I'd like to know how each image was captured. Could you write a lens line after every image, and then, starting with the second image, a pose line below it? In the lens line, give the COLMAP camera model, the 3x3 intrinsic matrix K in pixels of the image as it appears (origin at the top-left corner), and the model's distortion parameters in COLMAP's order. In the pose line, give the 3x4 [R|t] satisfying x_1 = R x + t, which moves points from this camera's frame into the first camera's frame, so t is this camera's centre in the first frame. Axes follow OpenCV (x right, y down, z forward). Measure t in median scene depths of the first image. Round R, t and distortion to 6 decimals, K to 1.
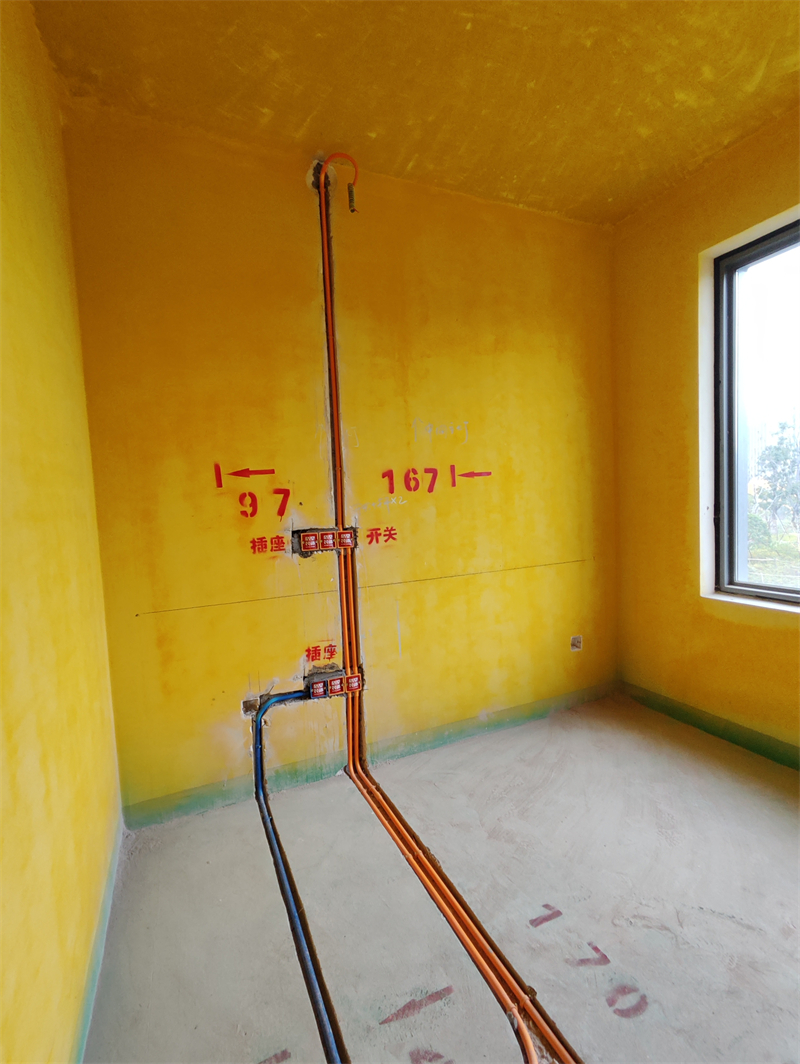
lens RADIAL K [[479.5, 0, 381.9], [0, 479.5, 535.1], [0, 0, 1]] dist [0.002116, -0.005957]
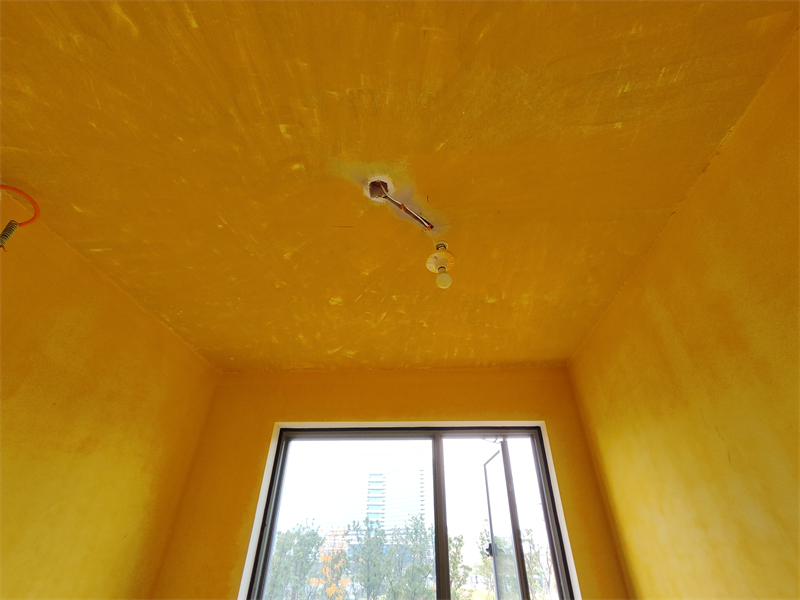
lens RADIAL K [[364.1, 0, 404.1], [0, 364.1, 312.1], [0, 0, 1]] dist [-0.001695, 0.005685]
pose [[0.454504, 0.540524, 0.707997, -0.112191], [0.021090, 0.788084, -0.615206, -0.173786], [-0.890495, 0.294545, 0.346787, 0.186105]]
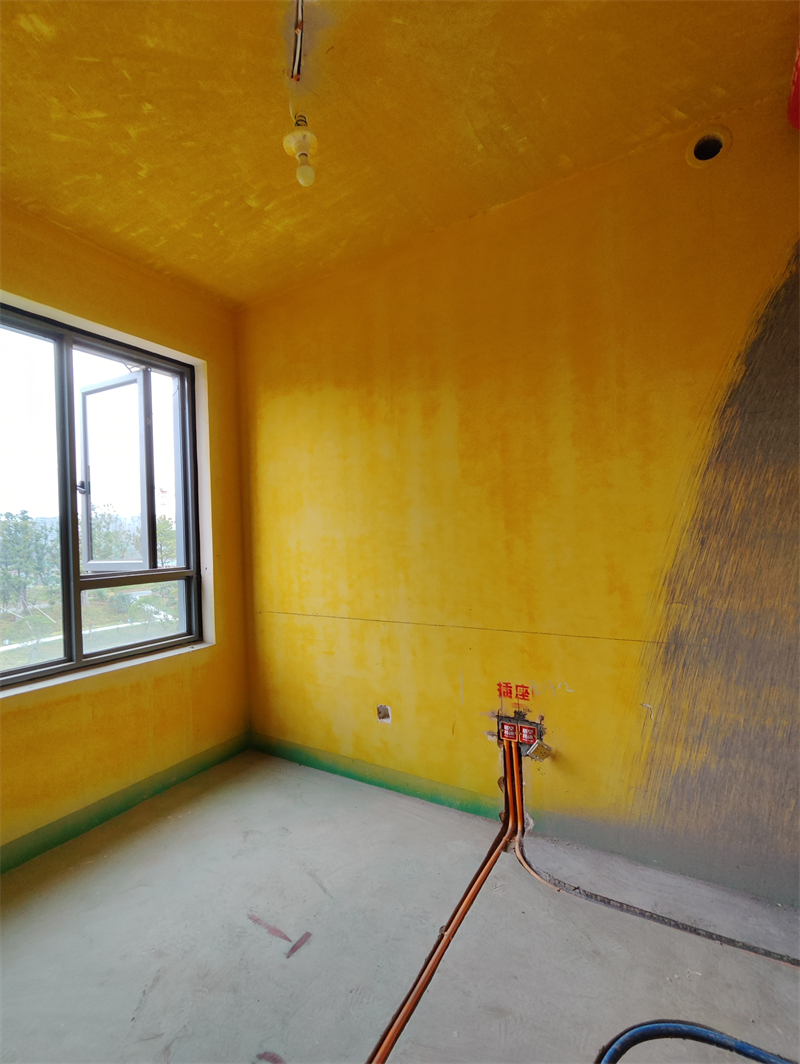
lens RADIAL K [[476.7, 0, 389.5], [0, 476.7, 534.6], [0, 0, 1]] dist [-0.000980, 0.000413]
pose [[-0.576866, 0.070243, 0.813813, -0.271485], [0.111931, 0.993695, -0.006428, -0.055275], [-0.809133, 0.087383, -0.581092, 0.659919]]
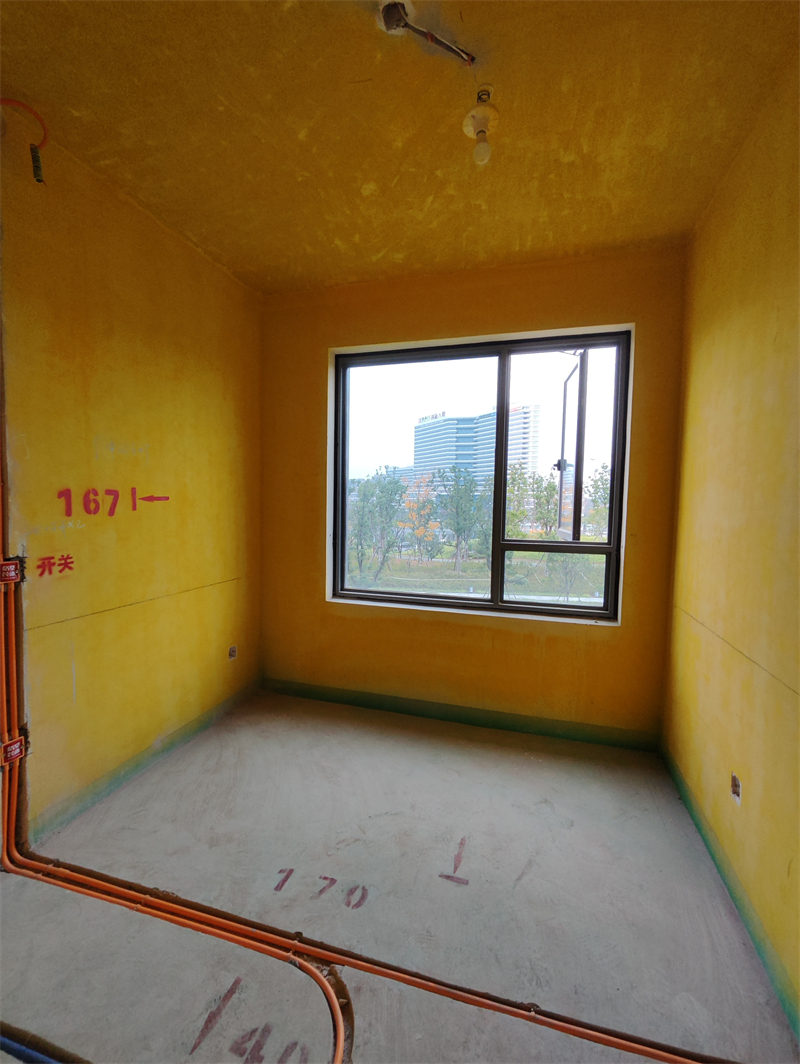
lens RADIAL K [[484.3, 0, 385.7], [0, 484.3, 534.0], [0, 0, 1]] dist [-0.001695, 0.005685]
pose [[0.645036, 0.011783, 0.764061, -0.281911], [0.000256, 0.999878, -0.015636, -0.041334], [-0.764152, 0.010281, 0.644954, -0.004915]]
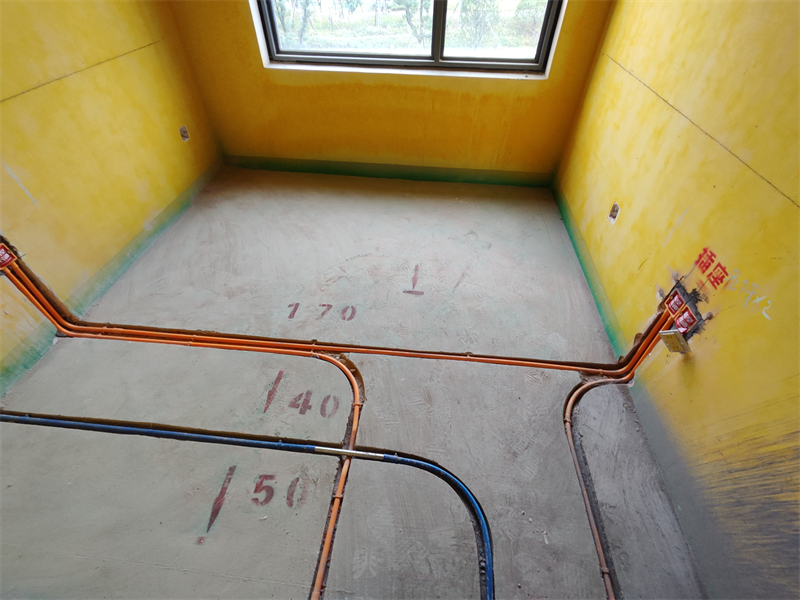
lens RADIAL K [[360.9, 0, 402.6], [0, 360.9, 313.6], [0, 0, 1]] dist [-0.000950, -0.000187]
pose [[0.476320, -0.596433, 0.646055, -0.192497], [0.021586, 0.742472, 0.669529, -0.024499], [-0.879007, -0.304964, 0.366529, 0.119786]]
